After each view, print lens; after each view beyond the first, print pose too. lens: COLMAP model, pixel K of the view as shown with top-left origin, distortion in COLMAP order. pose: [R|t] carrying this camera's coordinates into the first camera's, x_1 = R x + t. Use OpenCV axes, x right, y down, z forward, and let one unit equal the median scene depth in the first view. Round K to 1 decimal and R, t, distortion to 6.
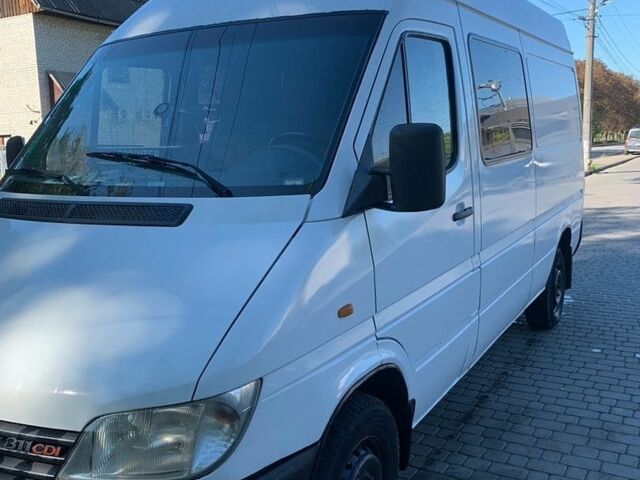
lens RADIAL K [[644.7, 0, 320.0], [0, 644.7, 240.0], [0, 0, 1]] dist [0.199871, -0.482915]
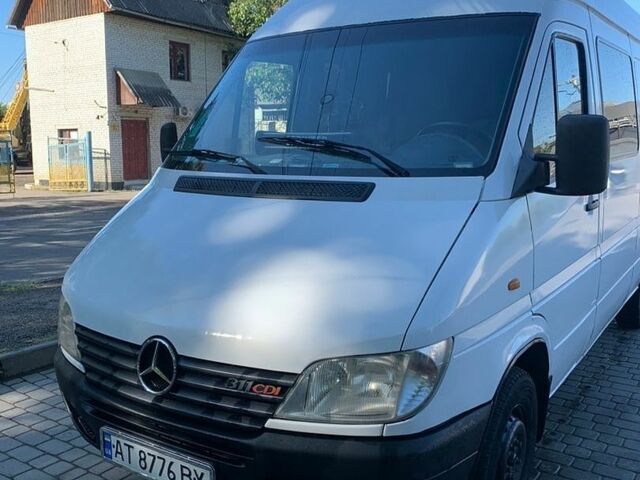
lens RADIAL K [[651.2, 0, 320.3], [0, 651.2, 229.4], [0, 0, 1]] dist [0.092458, -0.143683]
pose [[0.998026, 0.034141, -0.052704, -0.218072], [-0.035218, 0.999187, -0.019634, 0.047782], [0.051991, 0.021451, 0.998417, -0.112355]]
